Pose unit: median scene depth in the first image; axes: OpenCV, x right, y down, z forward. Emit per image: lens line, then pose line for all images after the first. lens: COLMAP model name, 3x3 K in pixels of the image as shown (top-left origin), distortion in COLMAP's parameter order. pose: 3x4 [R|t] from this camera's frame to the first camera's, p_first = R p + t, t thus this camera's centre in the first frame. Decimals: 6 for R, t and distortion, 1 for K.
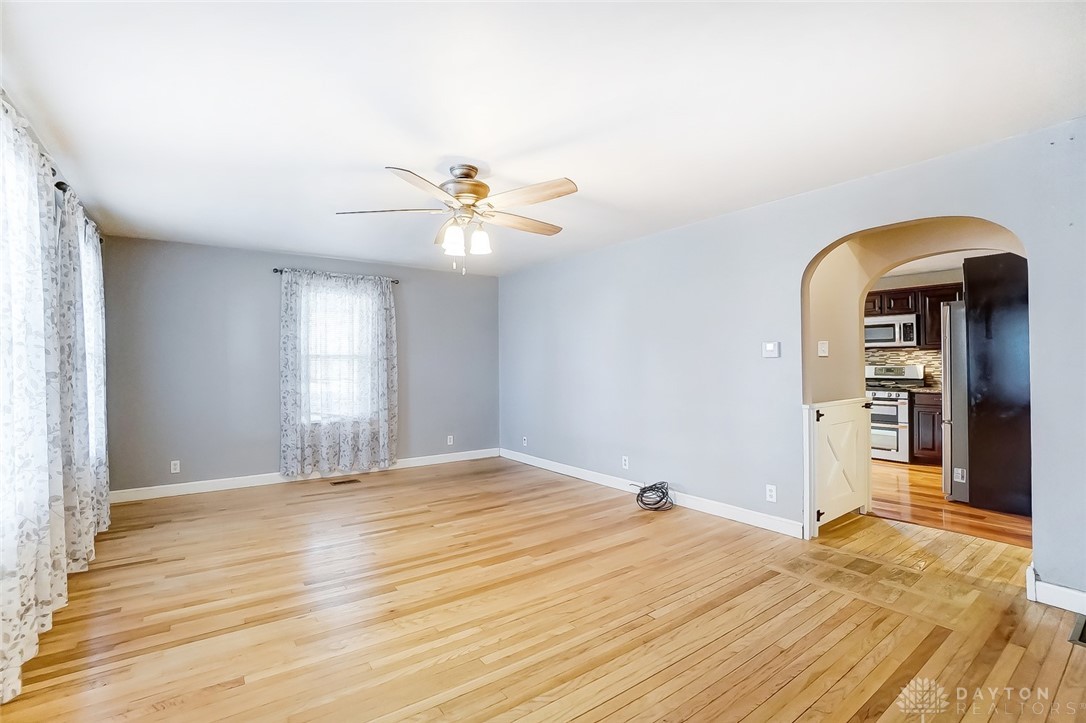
lens RADIAL K [[487.4, 0, 544.0], [0, 487.4, 362.0], [0, 0, 1]] dist [-0.001775, 0.000017]
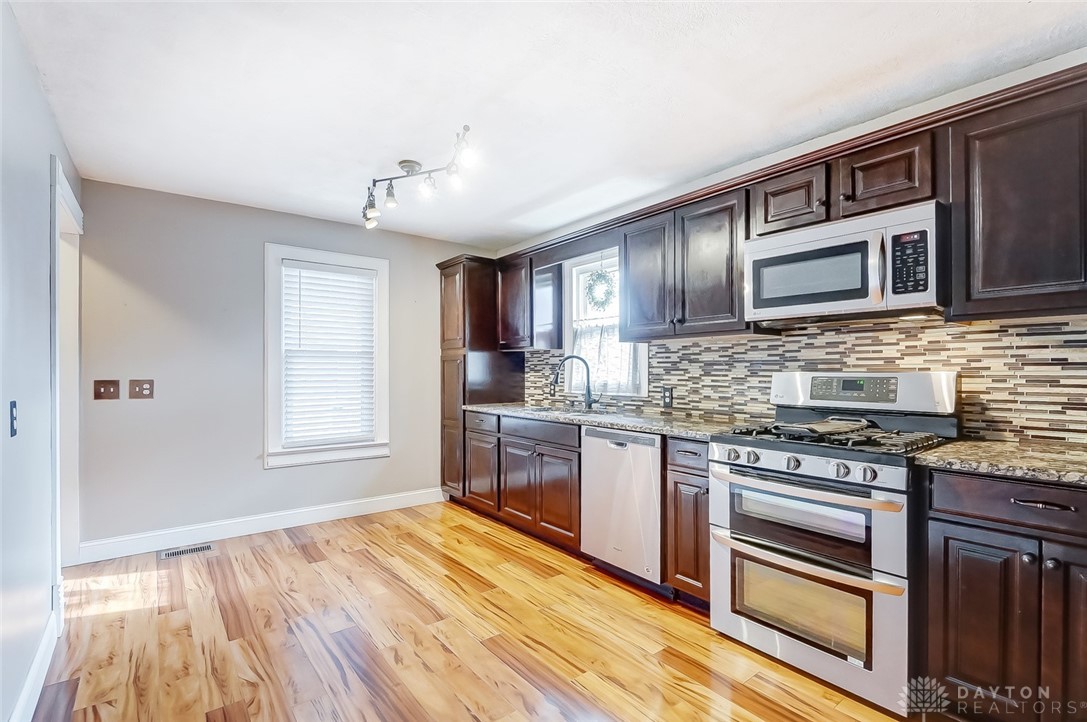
lens RADIAL K [[487.9, 0, 518.9], [0, 487.9, 375.8], [0, 0, 1]] dist [-0.001775, 0.000017]
pose [[0.999760, 0.001964, -0.021836, 0.498079], [-0.001659, 0.999901, 0.013982, 0.005777], [0.021861, -0.013943, 0.999664, 0.672177]]
